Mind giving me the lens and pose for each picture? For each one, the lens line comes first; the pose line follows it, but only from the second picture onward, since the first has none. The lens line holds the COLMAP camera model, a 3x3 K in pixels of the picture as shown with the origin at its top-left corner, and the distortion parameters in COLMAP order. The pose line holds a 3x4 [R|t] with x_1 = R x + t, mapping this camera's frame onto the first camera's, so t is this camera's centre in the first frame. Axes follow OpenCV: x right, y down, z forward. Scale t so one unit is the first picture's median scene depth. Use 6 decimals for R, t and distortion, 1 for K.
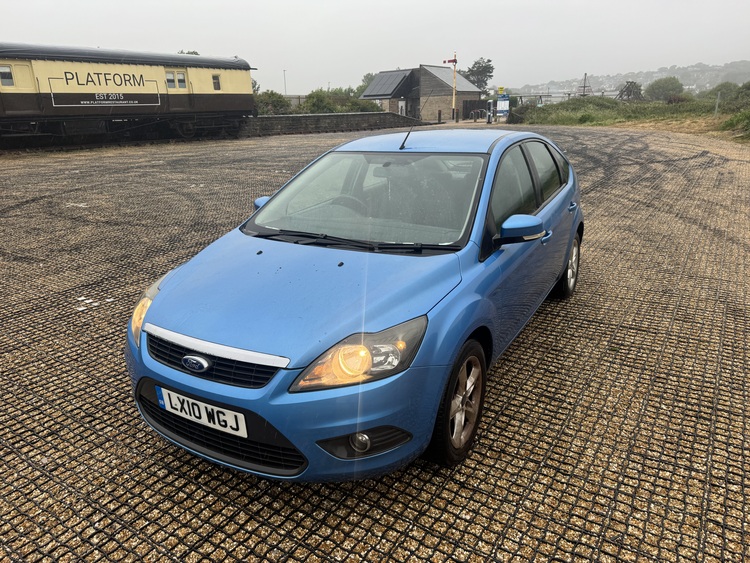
lens RADIAL K [[537.3, 0, 369.9], [0, 537.3, 298.4], [0, 0, 1]] dist [0.023758, -0.030033]
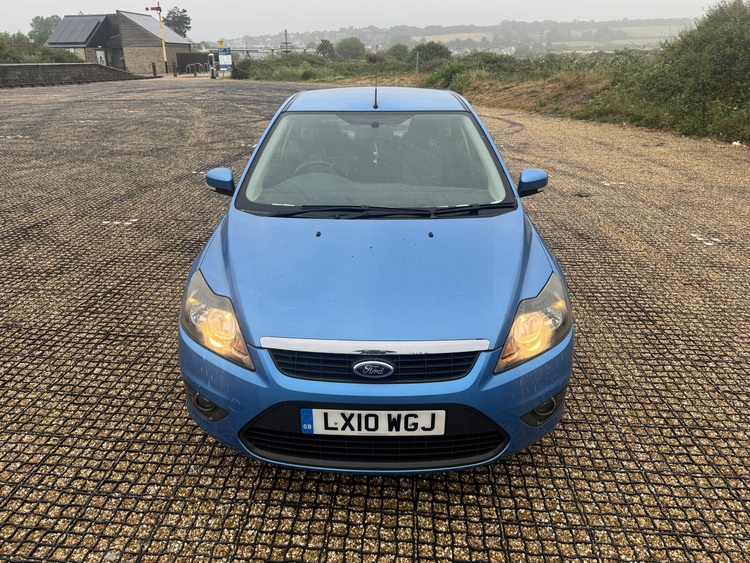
lens RADIAL K [[537.3, 0, 373.7], [0, 537.3, 283.0], [0, 0, 1]] dist [0.023758, -0.030033]
pose [[0.869530, -0.165802, 0.465217, -0.456393], [0.142896, 0.986135, 0.084371, -0.056241], [-0.472755, -0.006886, 0.881167, 0.162196]]
